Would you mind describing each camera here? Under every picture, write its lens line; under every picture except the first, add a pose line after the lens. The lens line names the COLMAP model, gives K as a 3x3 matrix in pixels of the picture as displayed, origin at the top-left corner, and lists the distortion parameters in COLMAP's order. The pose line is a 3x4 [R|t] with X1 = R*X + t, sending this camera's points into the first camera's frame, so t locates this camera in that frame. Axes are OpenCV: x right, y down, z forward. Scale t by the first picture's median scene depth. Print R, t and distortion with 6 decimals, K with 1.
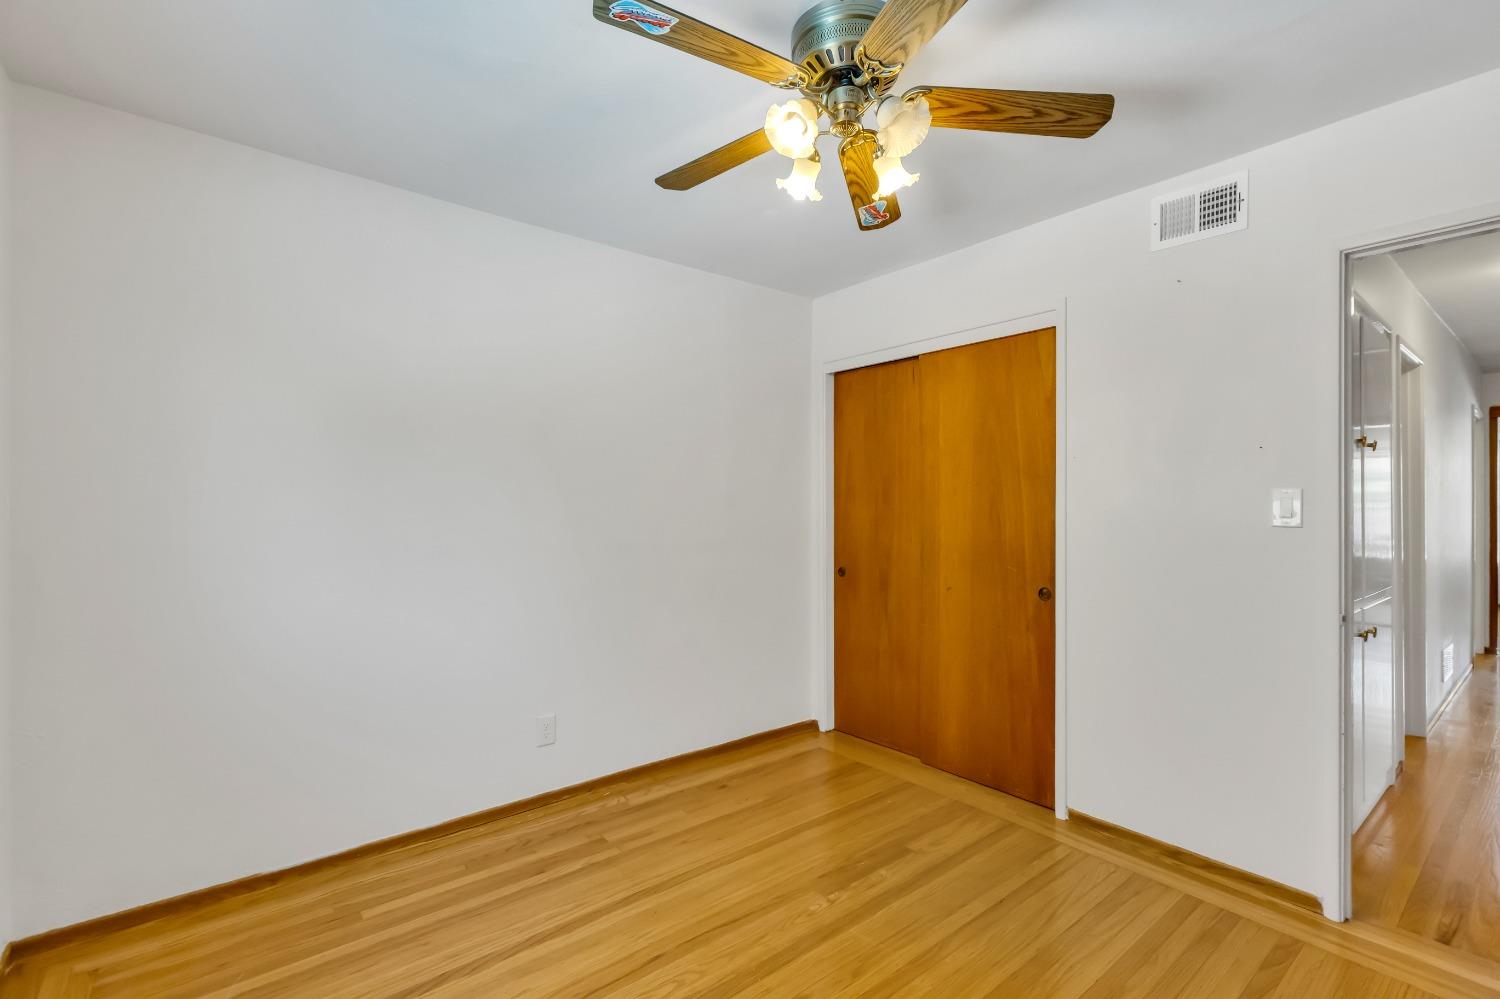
lens RADIAL K [[679.7, 0, 752.0], [0, 679.7, 507.8], [0, 0, 1]] dist [0.000459, 0.000153]
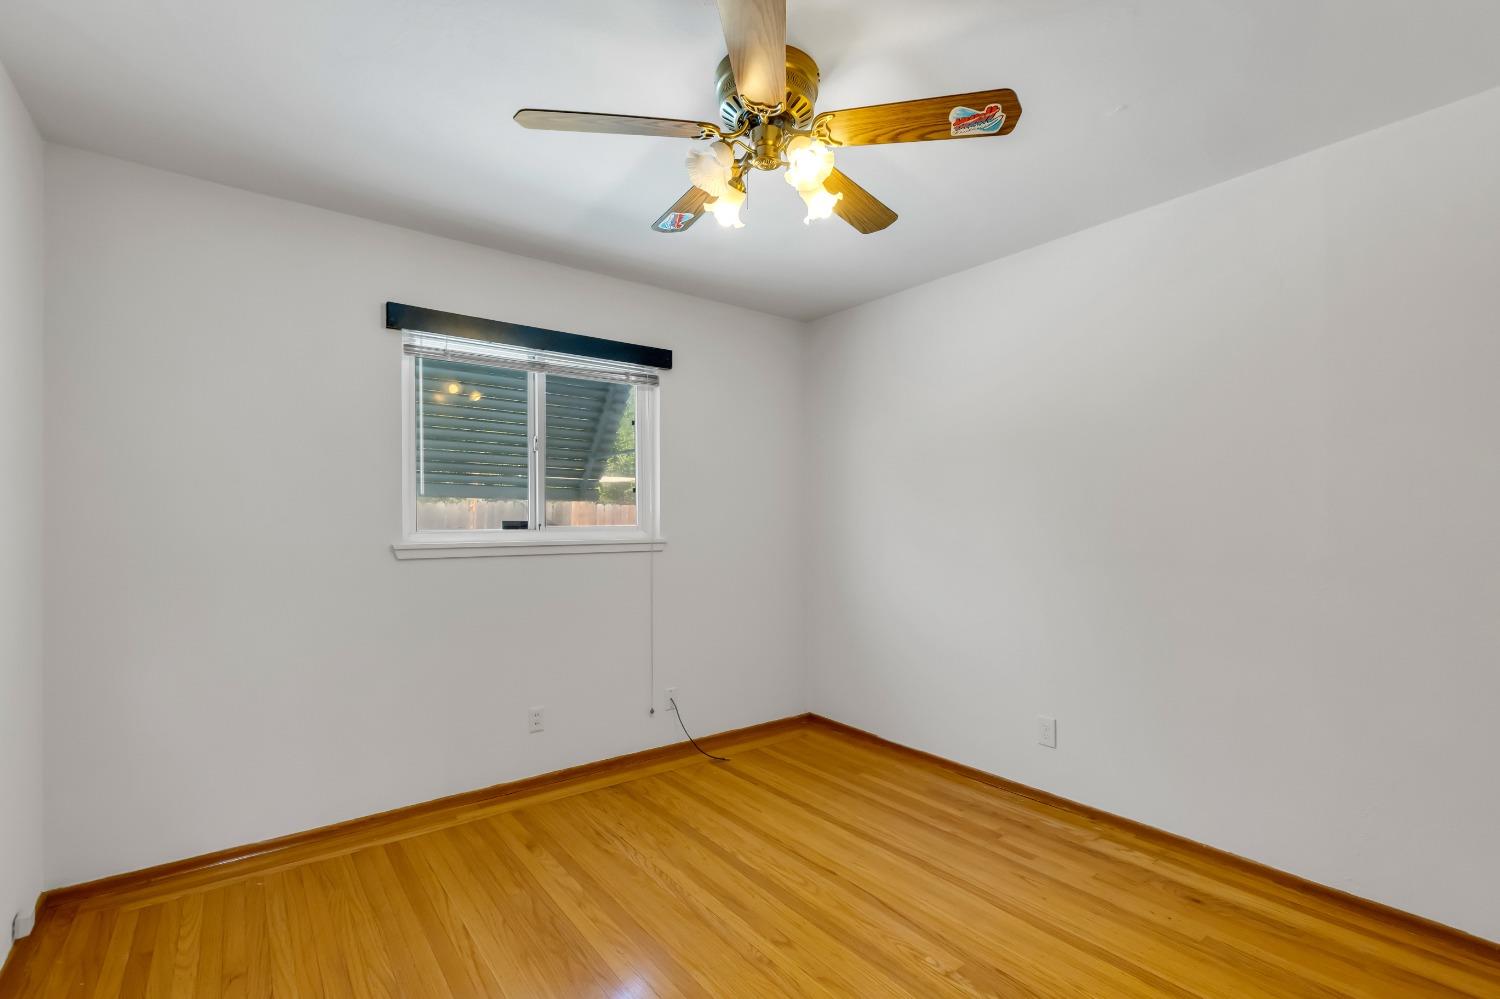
lens RADIAL K [[679.7, 0, 752.0], [0, 679.7, 507.8], [0, 0, 1]] dist [0.000459, 0.000153]
pose [[-0.041426, -0.011125, -0.999080, 0.853326], [0.004006, 0.999928, -0.011300, -0.000930], [0.999134, -0.004471, -0.041379, 0.682073]]
